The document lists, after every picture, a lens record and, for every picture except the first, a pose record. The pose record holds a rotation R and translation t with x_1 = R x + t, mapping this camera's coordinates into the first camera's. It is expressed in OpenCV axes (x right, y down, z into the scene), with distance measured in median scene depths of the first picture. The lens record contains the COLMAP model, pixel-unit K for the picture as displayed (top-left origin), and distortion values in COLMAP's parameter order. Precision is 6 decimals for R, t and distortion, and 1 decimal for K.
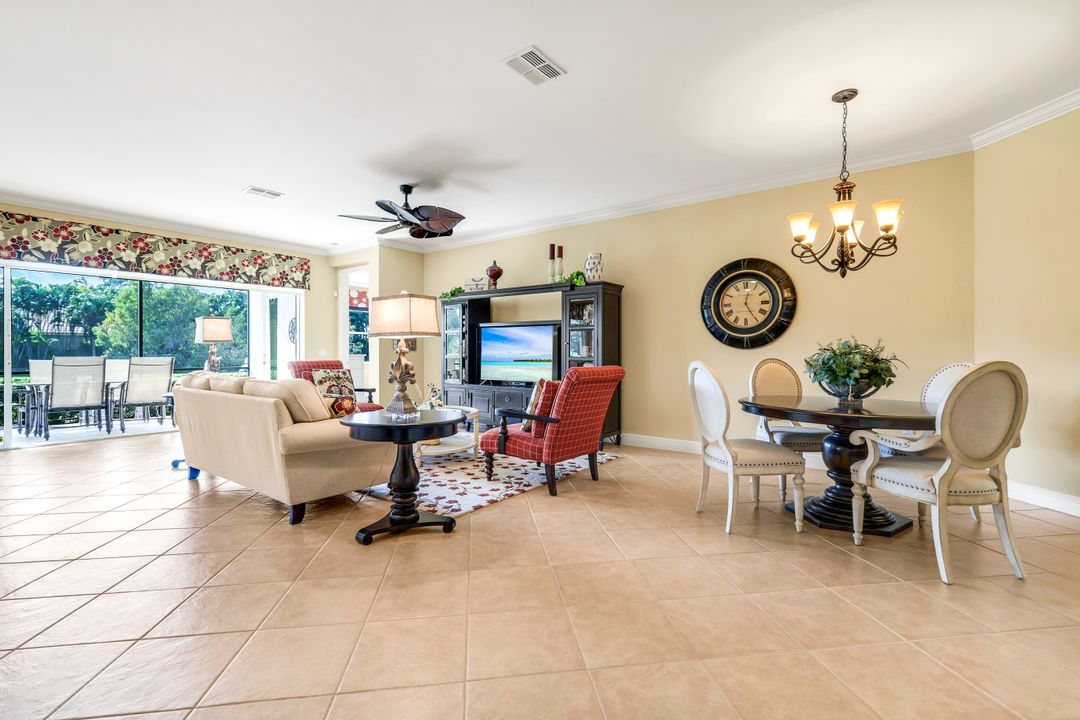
lens RADIAL K [[479.3, 0, 543.9], [0, 479.3, 355.0], [0, 0, 1]] dist [0.002447, 0.001531]
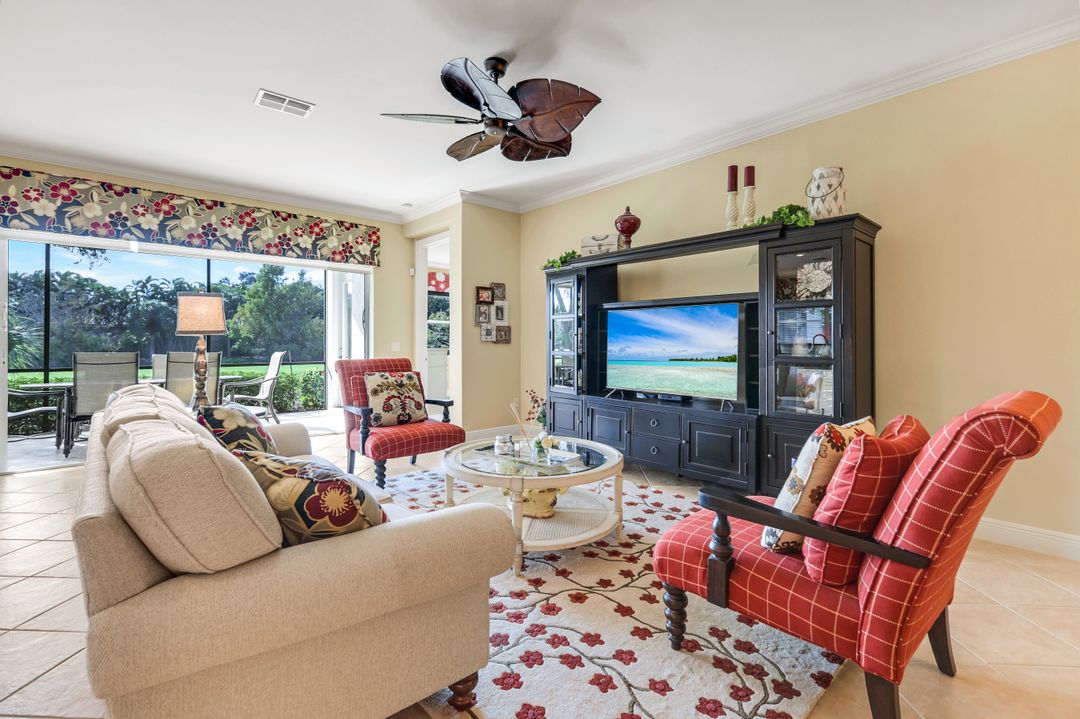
lens RADIAL K [[479.3, 0, 542.2], [0, 479.3, 342.9], [0, 0, 1]] dist [0.002447, 0.001531]
pose [[0.981602, -0.001860, -0.190928, -0.096995], [0.000956, 0.999988, -0.004824, -0.008464], [0.190935, 0.004552, 0.981592, 0.353943]]
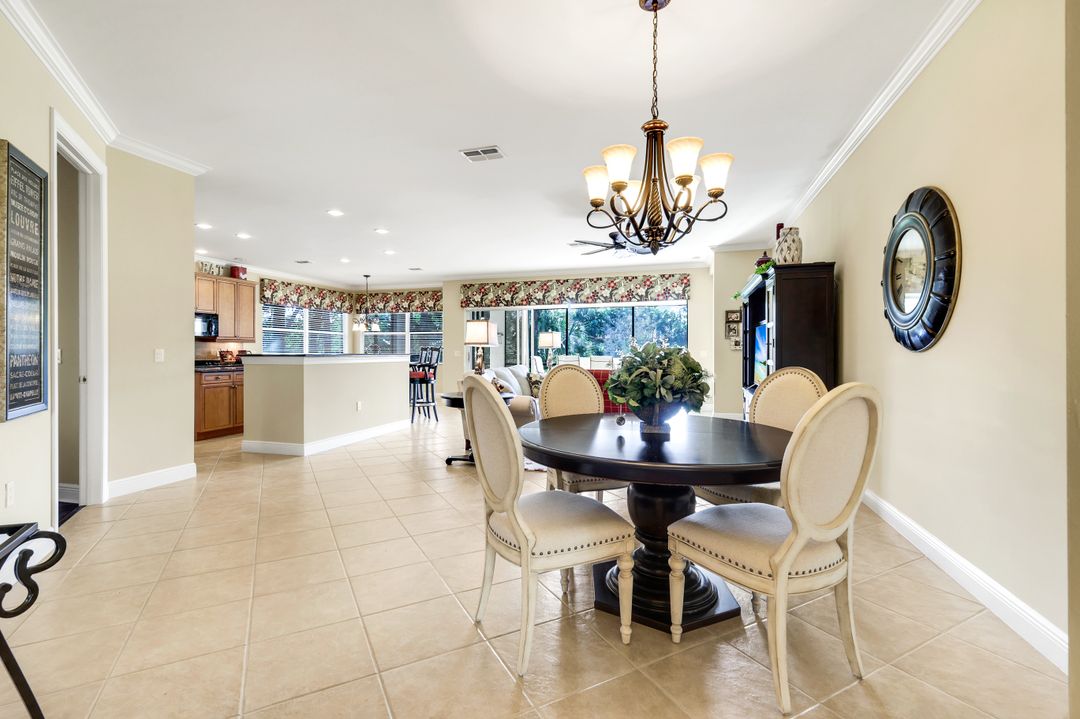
lens RADIAL K [[479.3, 0, 536.3], [0, 479.3, 363.2], [0, 0, 1]] dist [0.002447, 0.001531]
pose [[0.352385, 0.020993, -0.935619, 0.606183], [-0.002413, 0.999765, 0.021524, -0.006324], [0.935852, -0.005328, 0.352353, 0.297692]]
